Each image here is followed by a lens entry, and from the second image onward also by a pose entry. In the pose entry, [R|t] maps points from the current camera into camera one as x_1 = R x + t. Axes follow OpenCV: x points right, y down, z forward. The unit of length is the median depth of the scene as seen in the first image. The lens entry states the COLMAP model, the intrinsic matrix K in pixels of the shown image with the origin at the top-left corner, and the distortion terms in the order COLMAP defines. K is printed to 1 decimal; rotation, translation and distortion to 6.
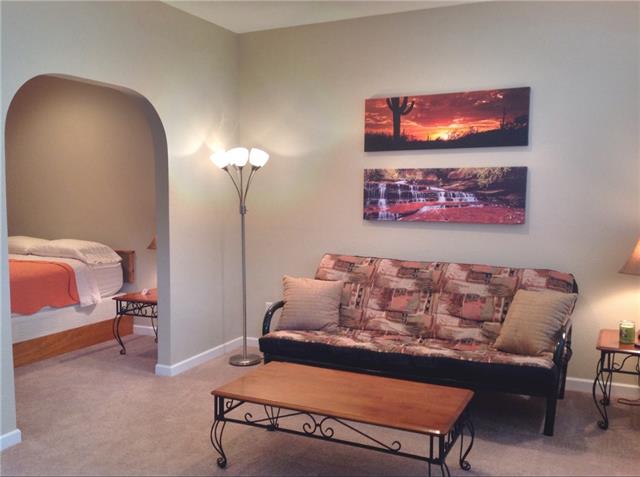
lens RADIAL K [[610.5, 0, 320.7], [0, 610.5, 244.0], [0, 0, 1]] dist [0.231516, -0.517133]
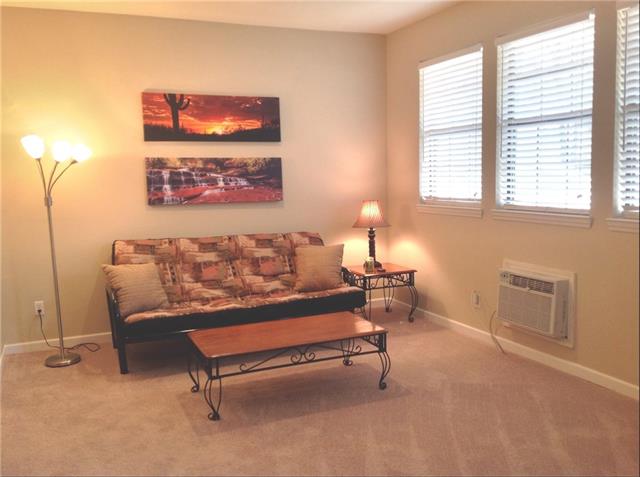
lens RADIAL K [[610.5, 0, 320.7], [0, 610.5, 244.0], [0, 0, 1]] dist [0.231516, -0.517133]
pose [[0.652833, -0.106291, 0.750008, -0.586756], [0.092300, 0.993891, 0.060514, -0.010276], [-0.751858, 0.029720, 0.658655, 0.065267]]
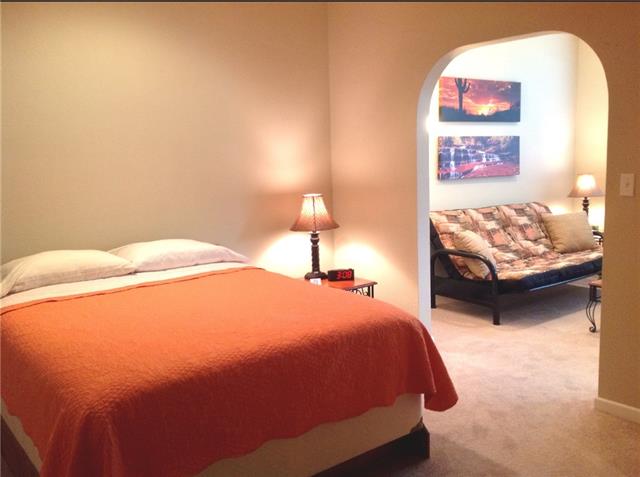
lens RADIAL K [[610.5, 0, 320.7], [0, 610.5, 244.0], [0, 0, 1]] dist [0.231516, -0.517133]
pose [[0.434012, -0.137774, 0.890310, -1.173386], [0.111327, 0.988865, 0.098755, -0.064057], [-0.894002, 0.056254, 0.444517, 0.725706]]
